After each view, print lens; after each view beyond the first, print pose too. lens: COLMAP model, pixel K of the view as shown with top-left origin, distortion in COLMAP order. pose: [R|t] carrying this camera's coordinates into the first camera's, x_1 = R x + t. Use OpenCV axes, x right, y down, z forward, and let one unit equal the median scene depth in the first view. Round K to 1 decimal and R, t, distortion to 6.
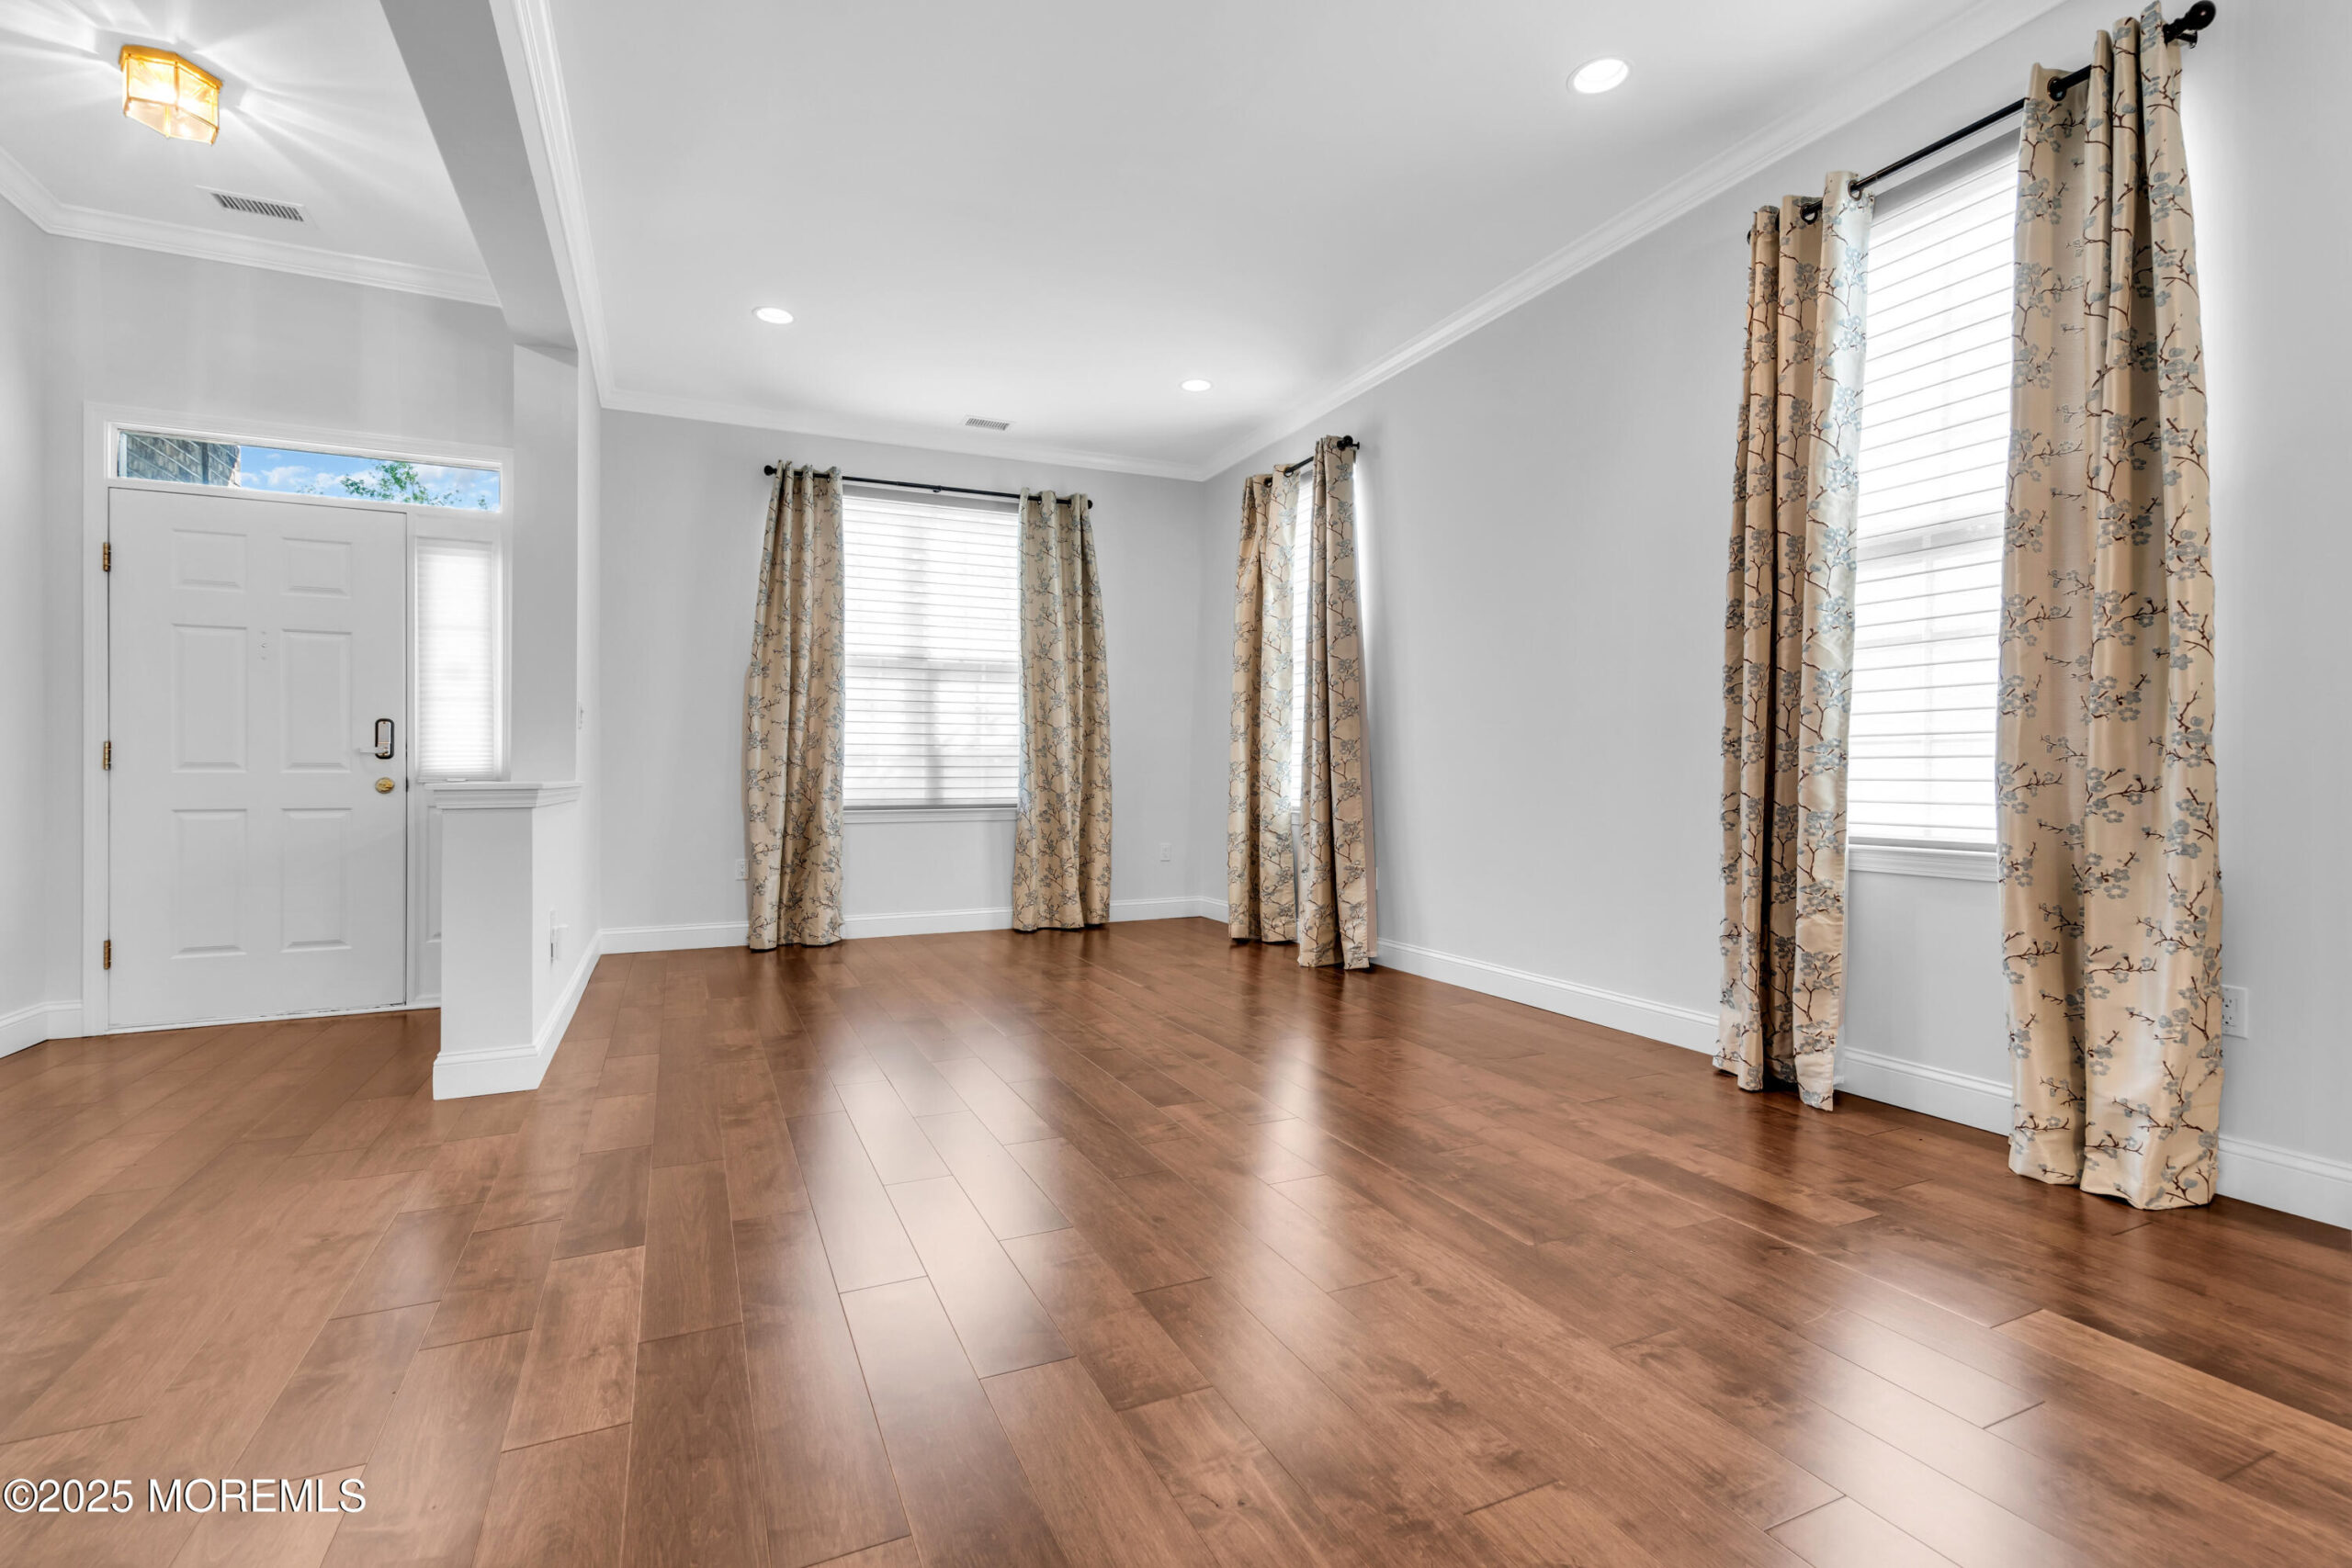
lens RADIAL K [[1069.0, 0, 1167.9], [0, 1069.0, 771.6], [0, 0, 1]] dist [0.002342, 0.001692]
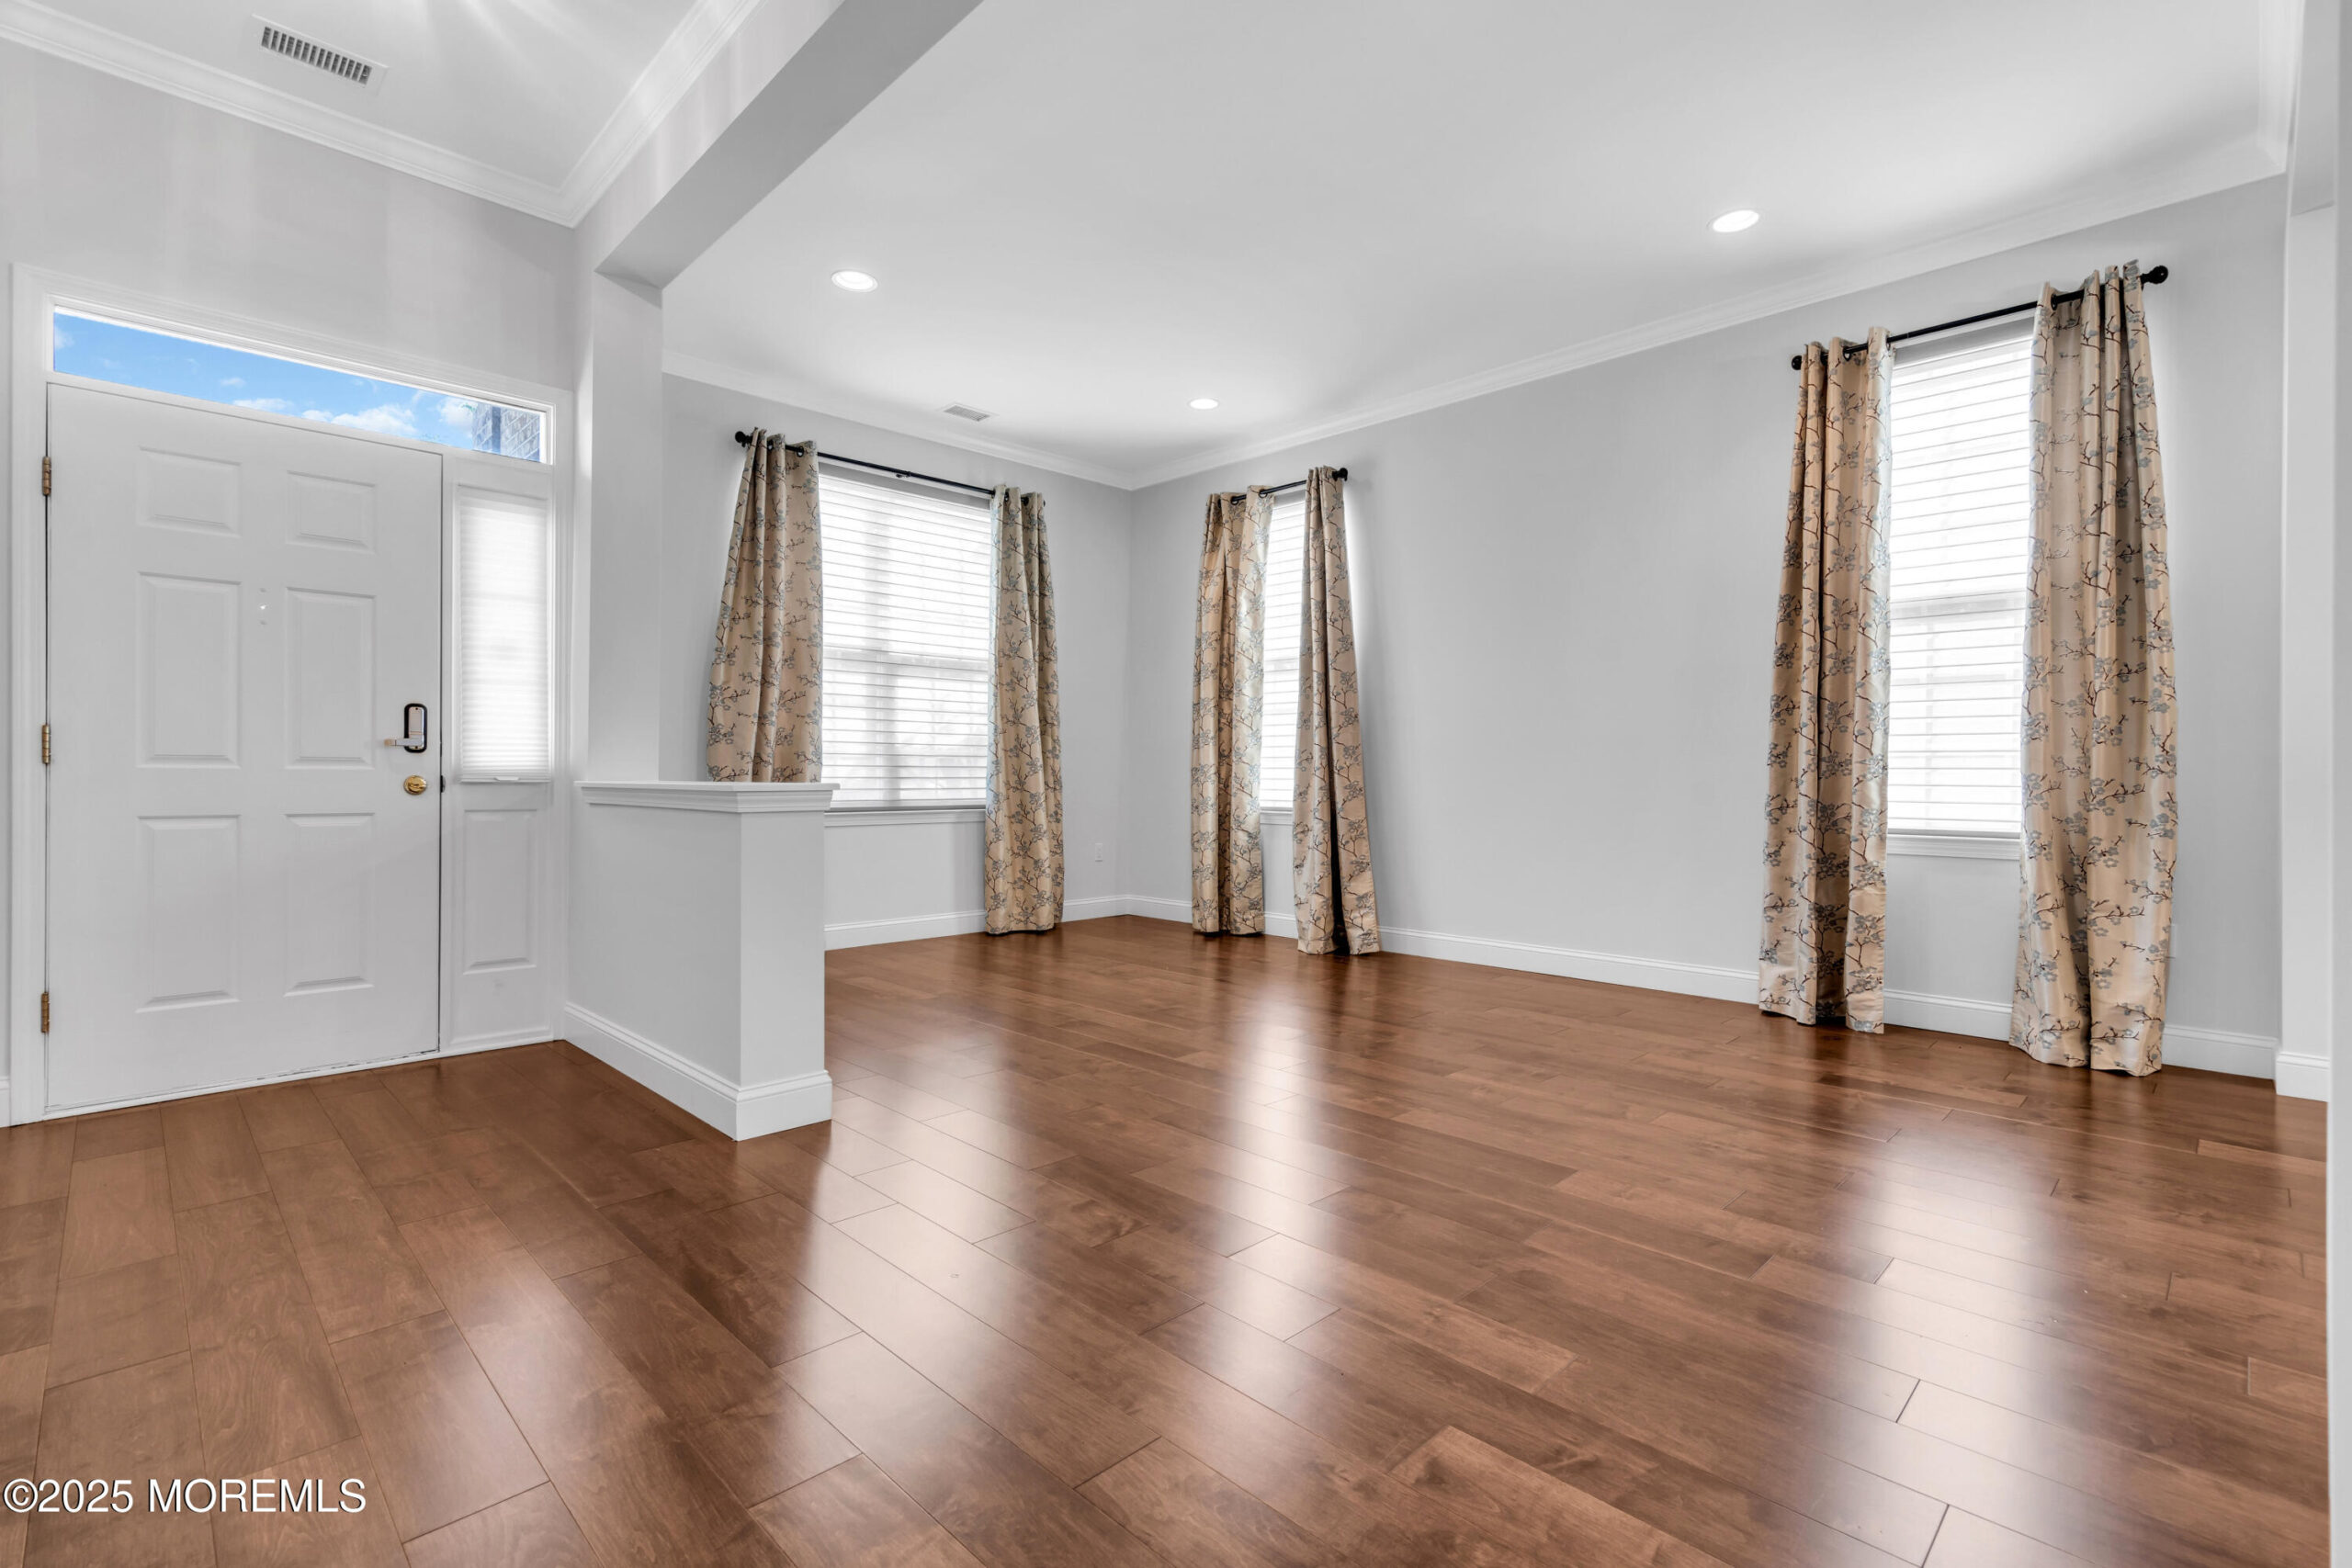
lens RADIAL K [[1069.0, 0, 1164.6], [0, 1069.0, 779.2], [0, 0, 1]] dist [0.002342, 0.001692]
pose [[0.941160, 0.005138, 0.337922, -0.376094], [-0.007589, 0.999954, 0.005934, -0.000528], [-0.337876, -0.008149, 0.941155, 0.027400]]
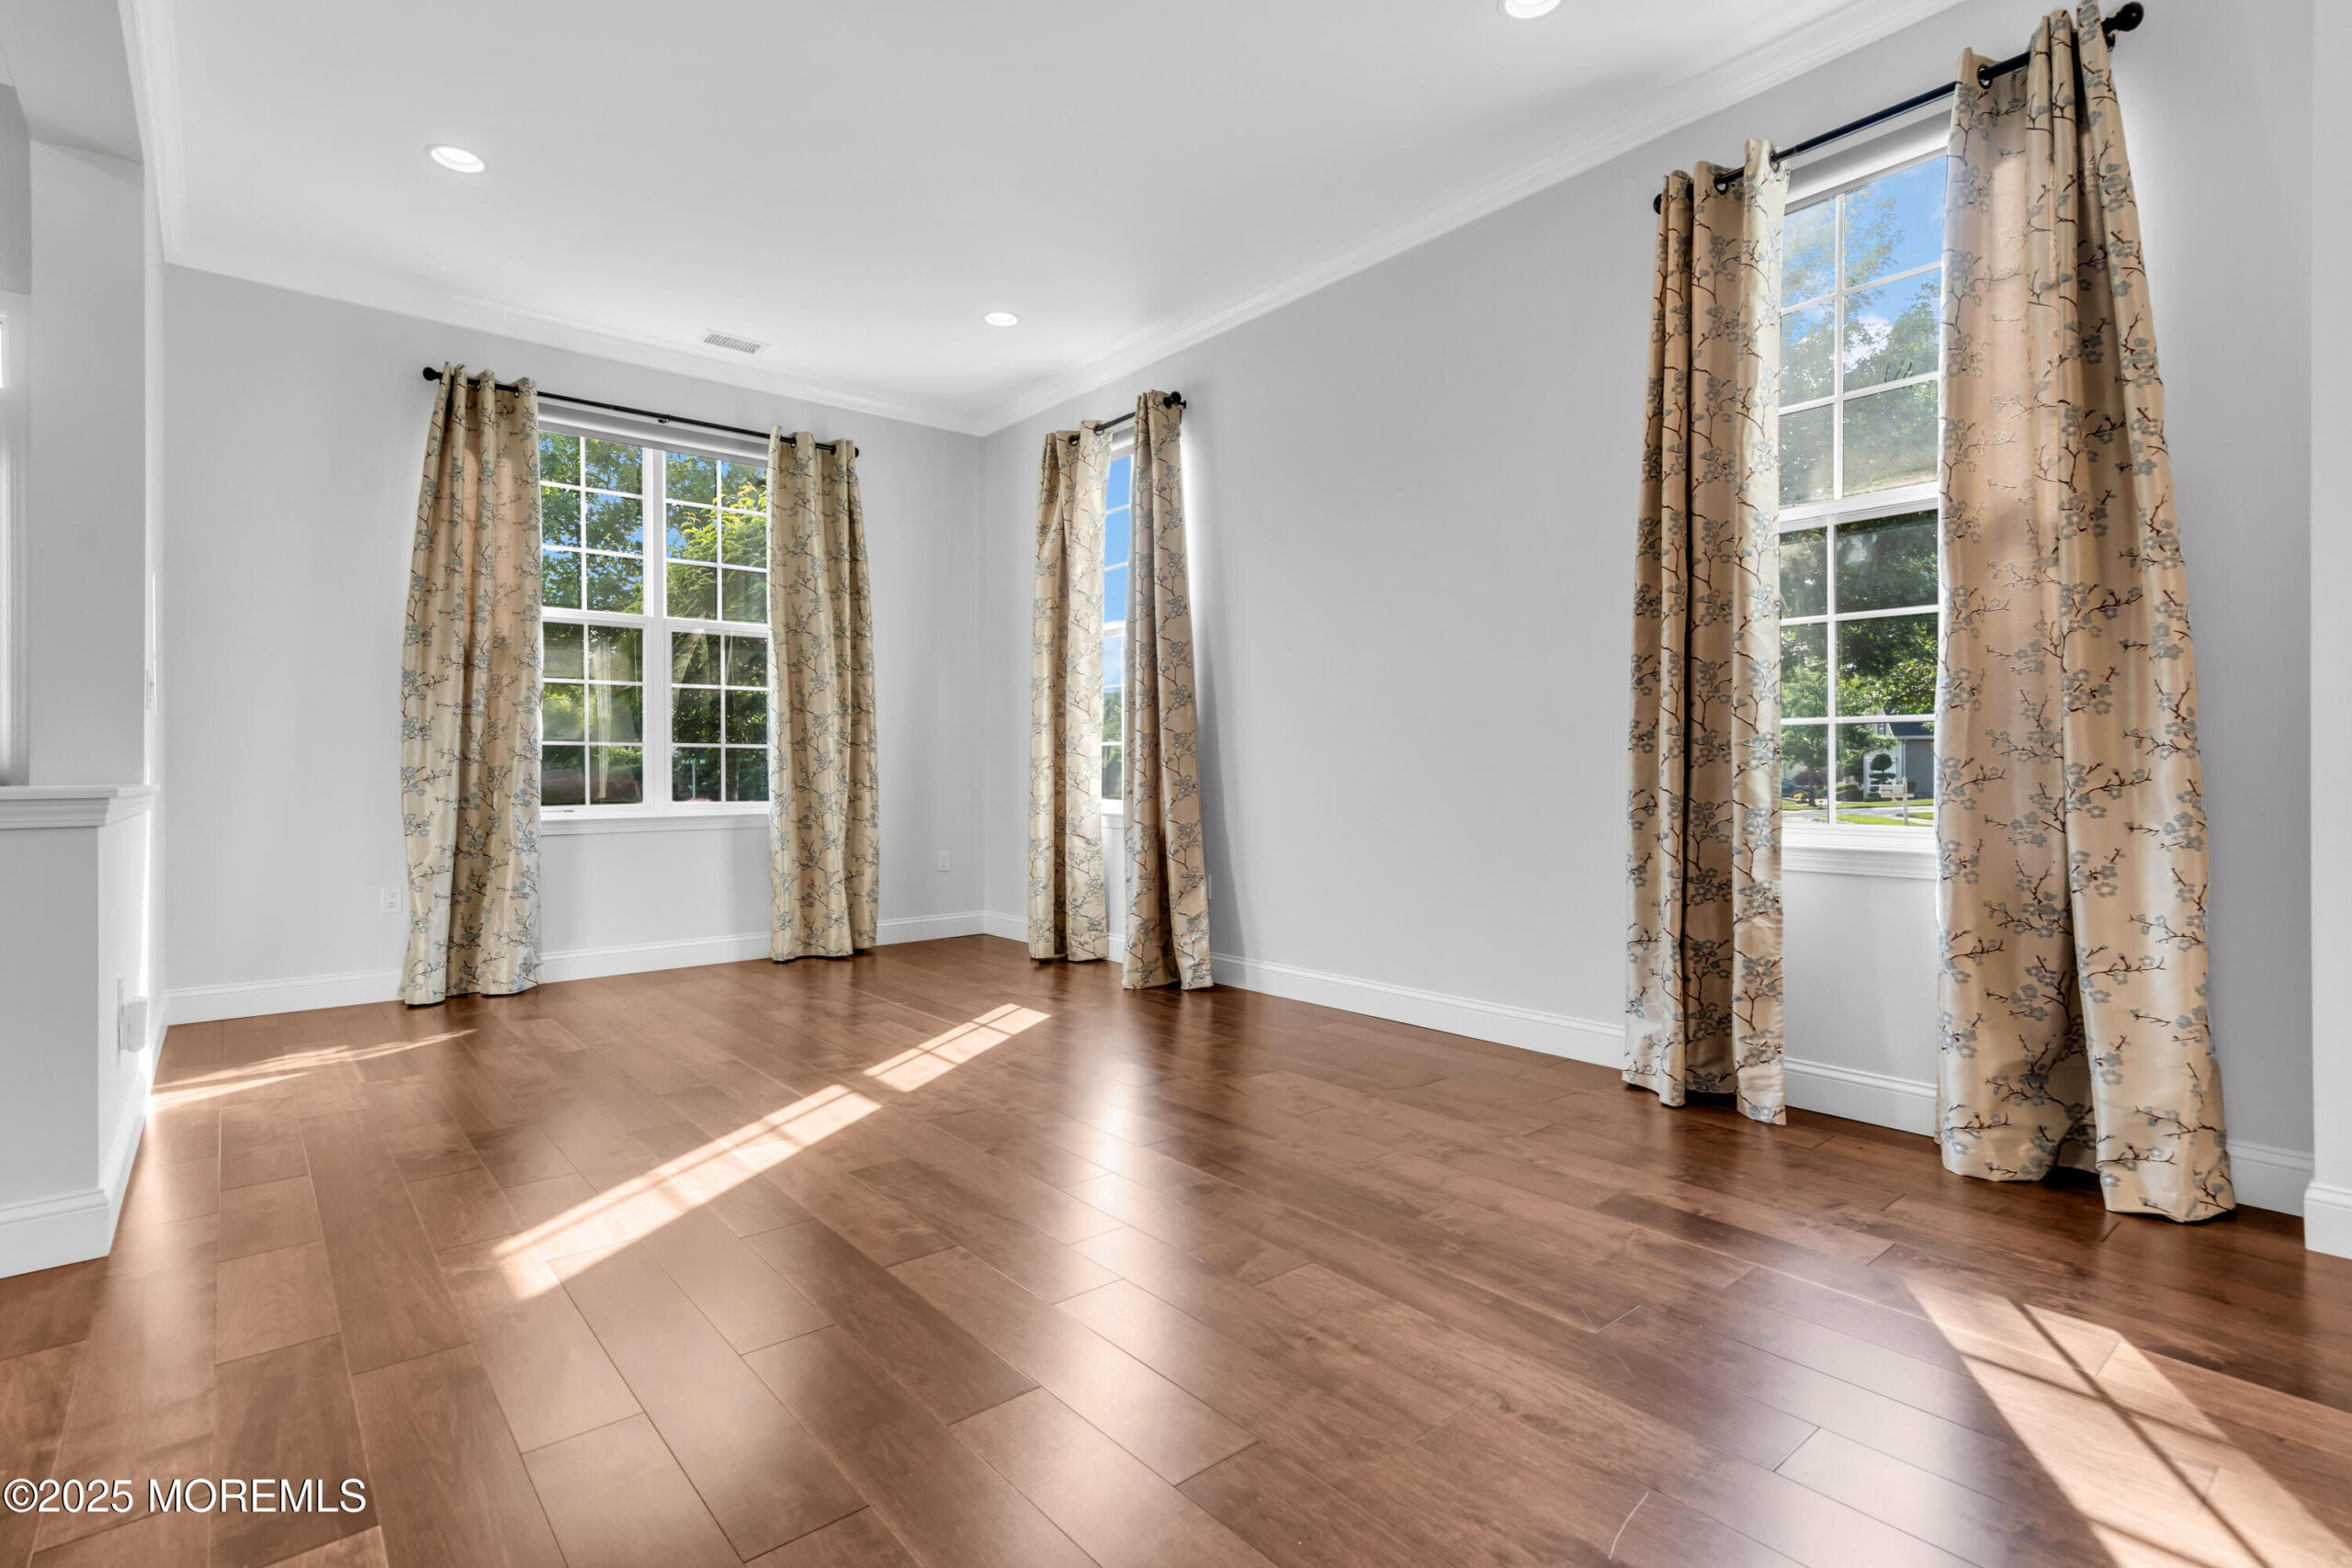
lens RADIAL K [[1119.0, 0, 1168.1], [0, 1119.0, 773.2], [0, 0, 1]] dist [0.005133, 0.002137]
pose [[0.964691, -0.002955, 0.263368, -0.085744], [0.001776, 0.999987, 0.004716, -0.000091], [-0.263379, -0.004082, 0.964684, 0.097687]]
